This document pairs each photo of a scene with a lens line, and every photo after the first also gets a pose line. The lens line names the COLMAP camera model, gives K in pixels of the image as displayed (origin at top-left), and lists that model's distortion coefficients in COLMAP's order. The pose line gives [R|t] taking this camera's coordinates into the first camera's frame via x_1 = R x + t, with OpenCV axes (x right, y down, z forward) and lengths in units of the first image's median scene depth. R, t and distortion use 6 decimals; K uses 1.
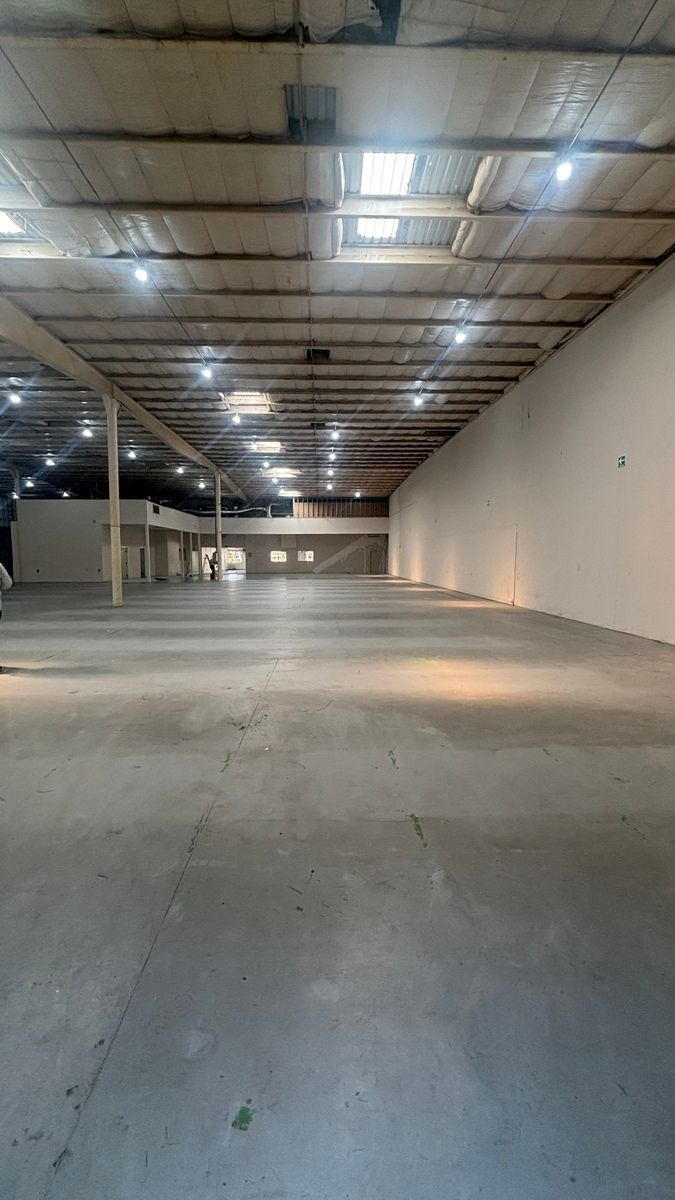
lens RADIAL K [[484.2, 0, 337.8], [0, 484.2, 598.0], [0, 0, 1]] dist [-0.001761, 0.001133]
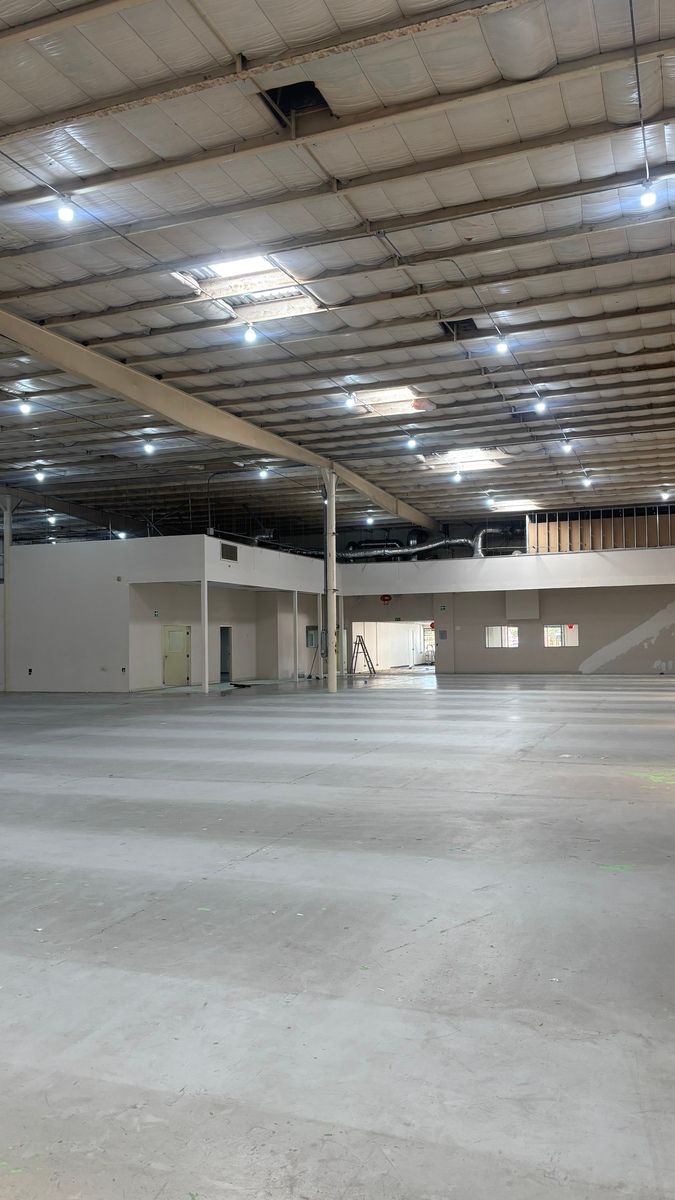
lens RADIAL K [[902.4, 0, 292.0], [0, 902.4, 606.3], [0, 0, 1]] dist [0.012637, 0.001577]
pose [[0.910066, -0.028435, -0.413487, 0.092986], [-0.020513, 0.993331, -0.113459, -0.016901], [0.413956, 0.111737, 0.903413, 0.167806]]
